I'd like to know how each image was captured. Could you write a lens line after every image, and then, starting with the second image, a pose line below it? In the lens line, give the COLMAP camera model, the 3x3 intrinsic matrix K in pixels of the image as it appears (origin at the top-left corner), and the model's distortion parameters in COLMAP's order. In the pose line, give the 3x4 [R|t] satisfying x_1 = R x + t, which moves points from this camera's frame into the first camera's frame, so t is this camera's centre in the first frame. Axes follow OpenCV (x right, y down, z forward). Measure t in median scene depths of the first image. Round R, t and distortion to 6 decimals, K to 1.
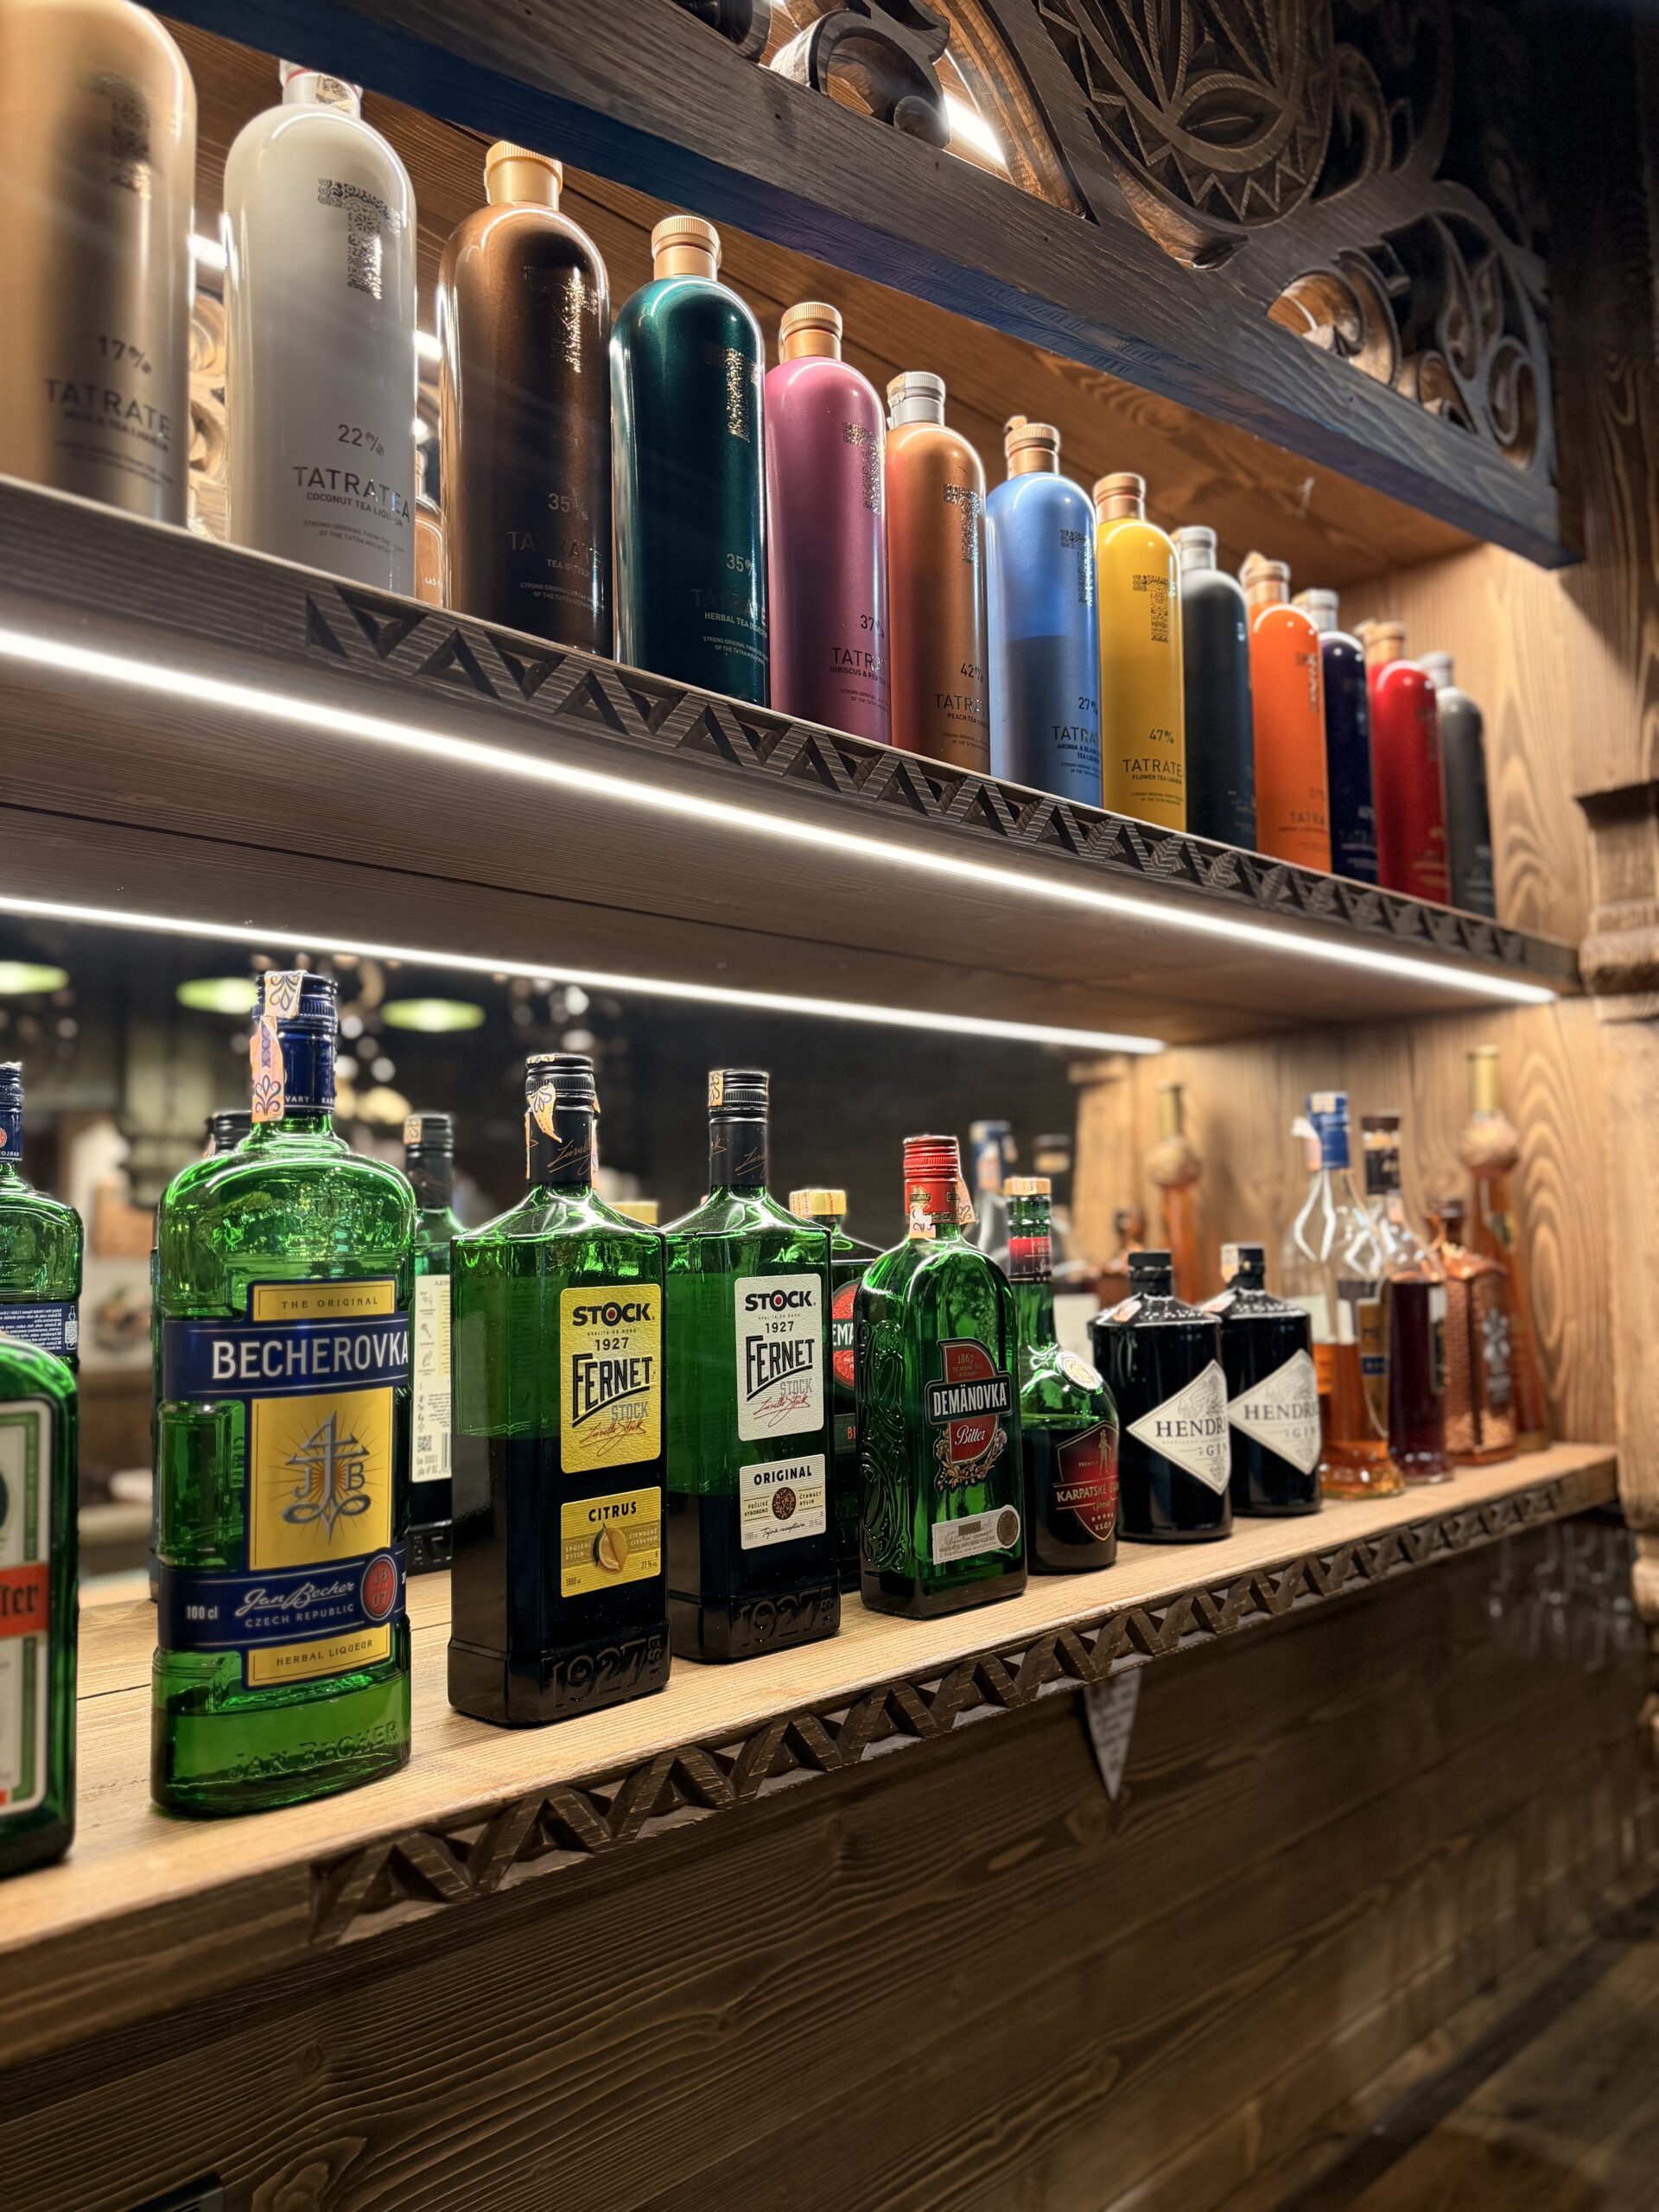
lens RADIAL K [[1533.3, 0, 797.5], [0, 1533.3, 1109.6], [0, 0, 1]] dist [0.134414, -0.142109]
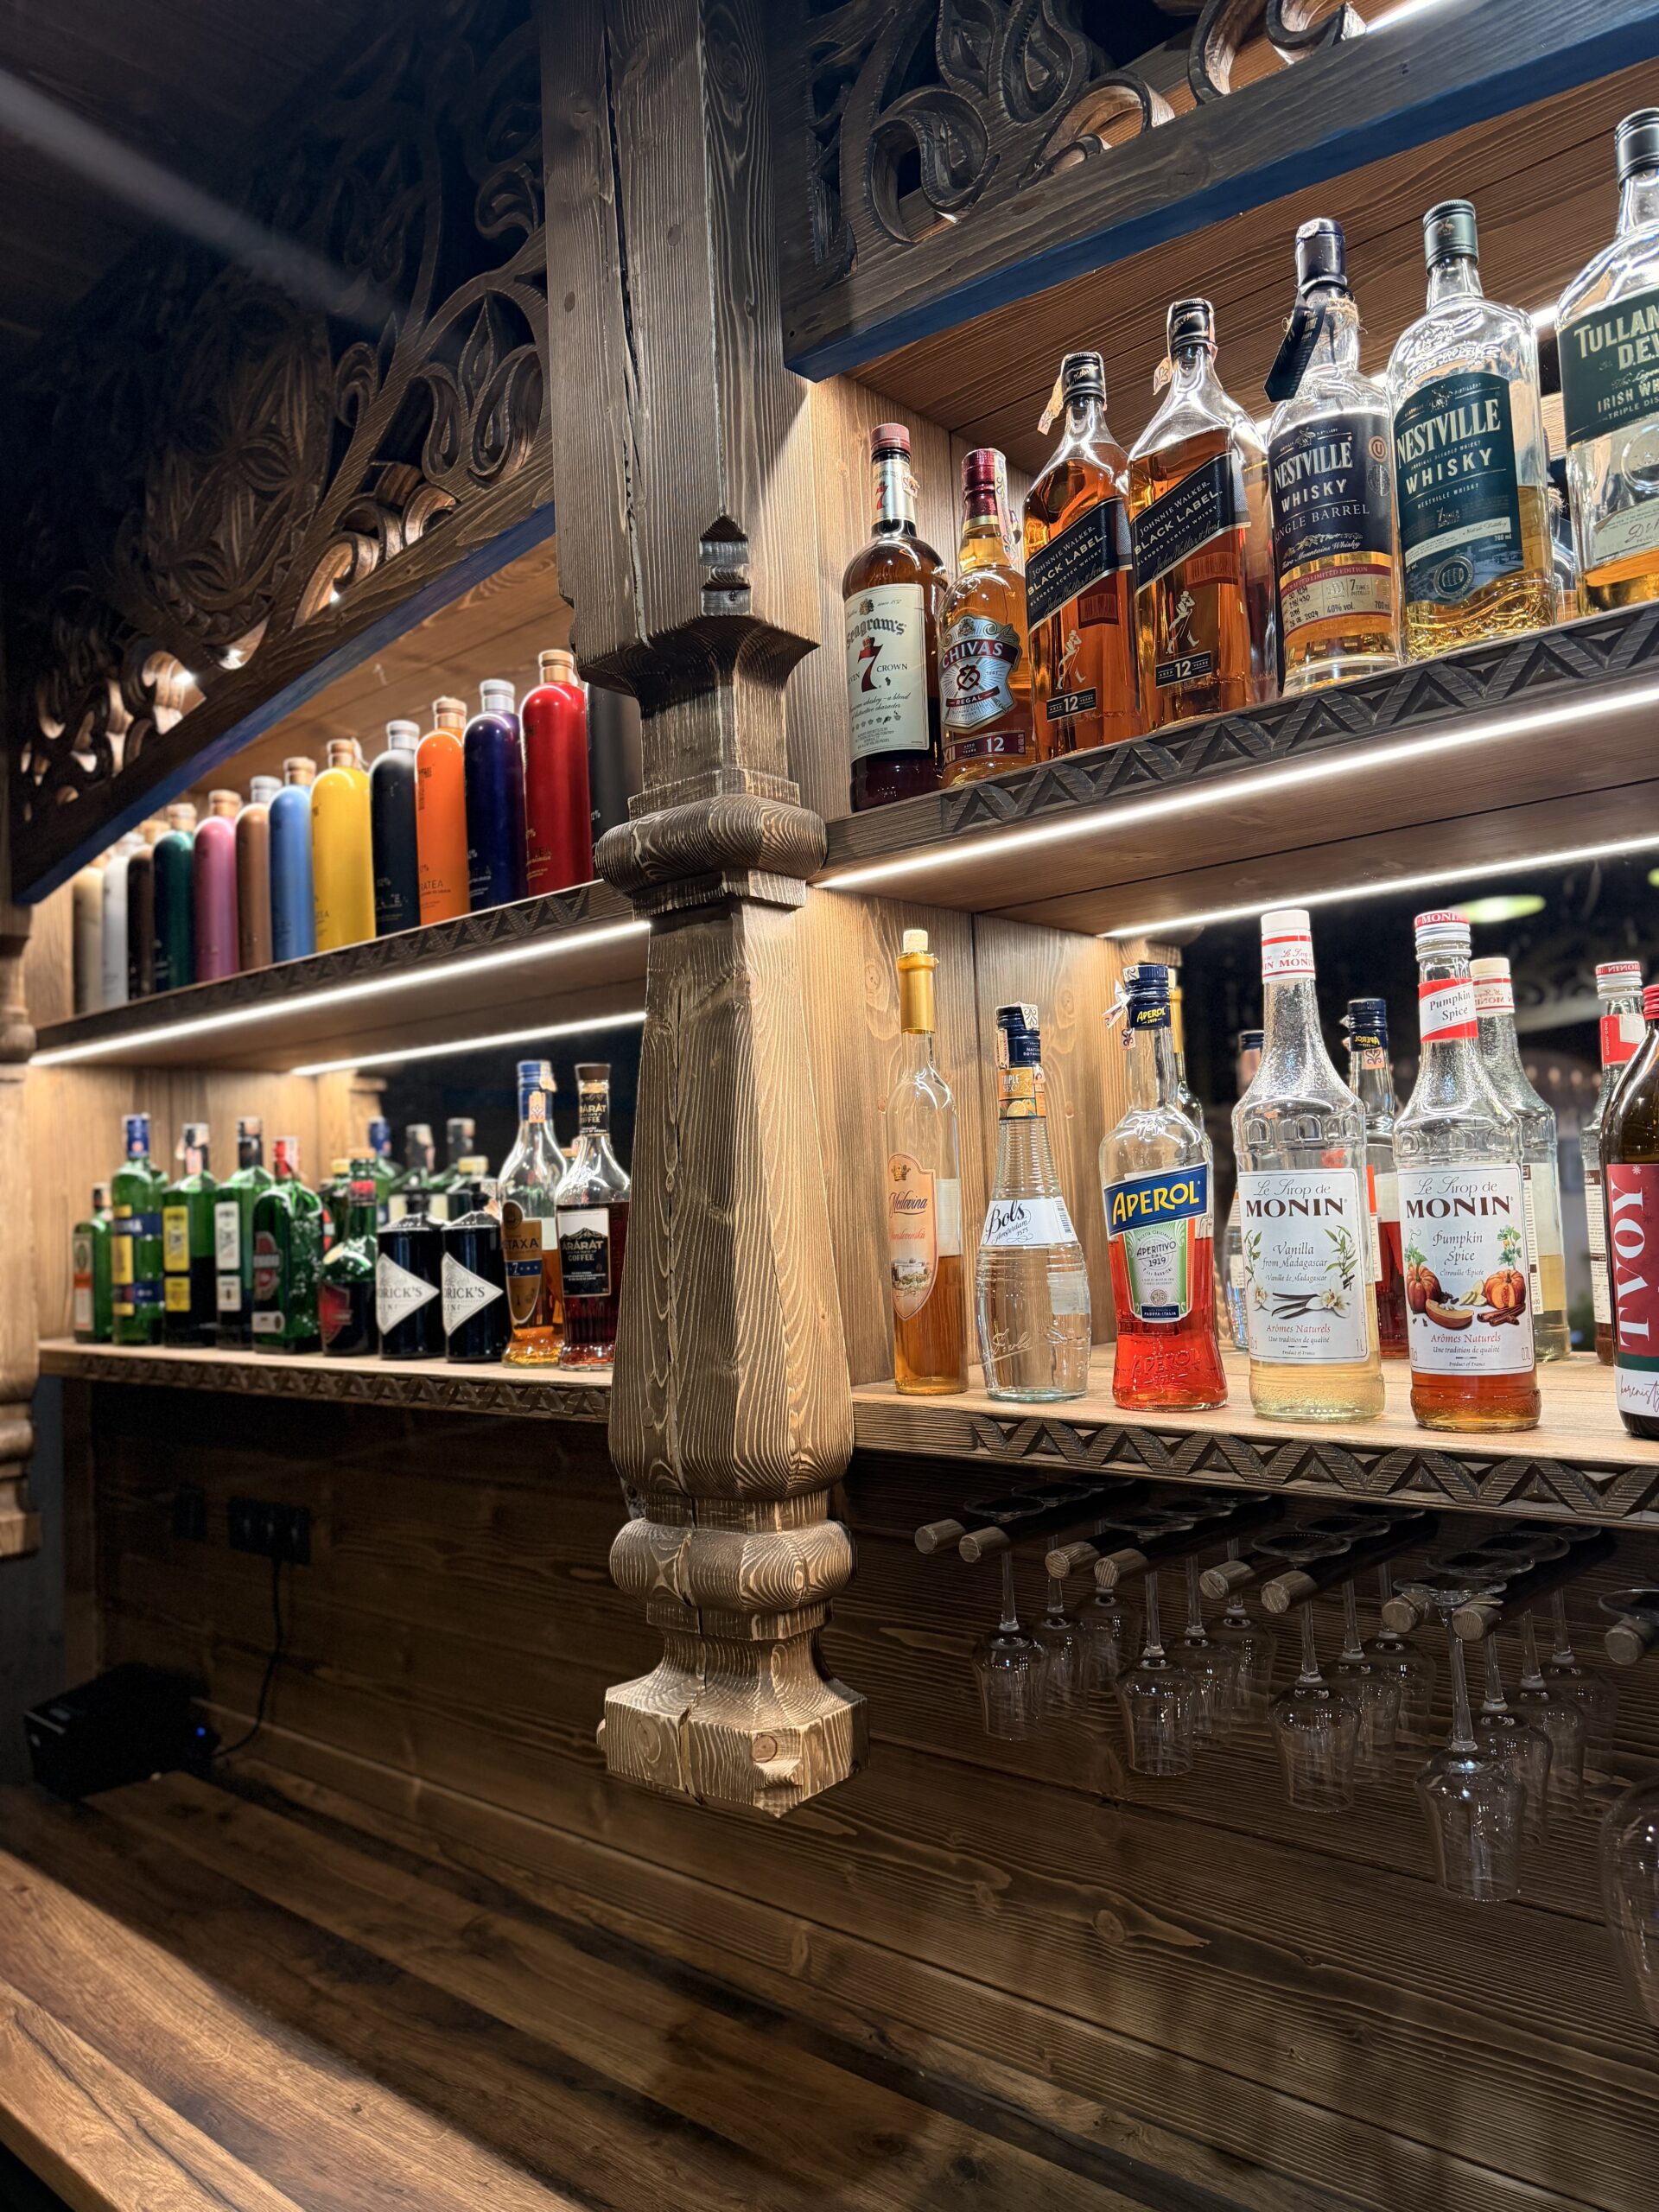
lens RADIAL K [[1533.3, 0, 797.5], [0, 1533.3, 1109.6], [0, 0, 1]] dist [0.134414, -0.142109]
pose [[0.068623, -0.044567, -0.996647, 1.839306], [0.122590, 0.991808, -0.035910, 0.114954], [0.990082, -0.119715, 0.073525, 1.255235]]
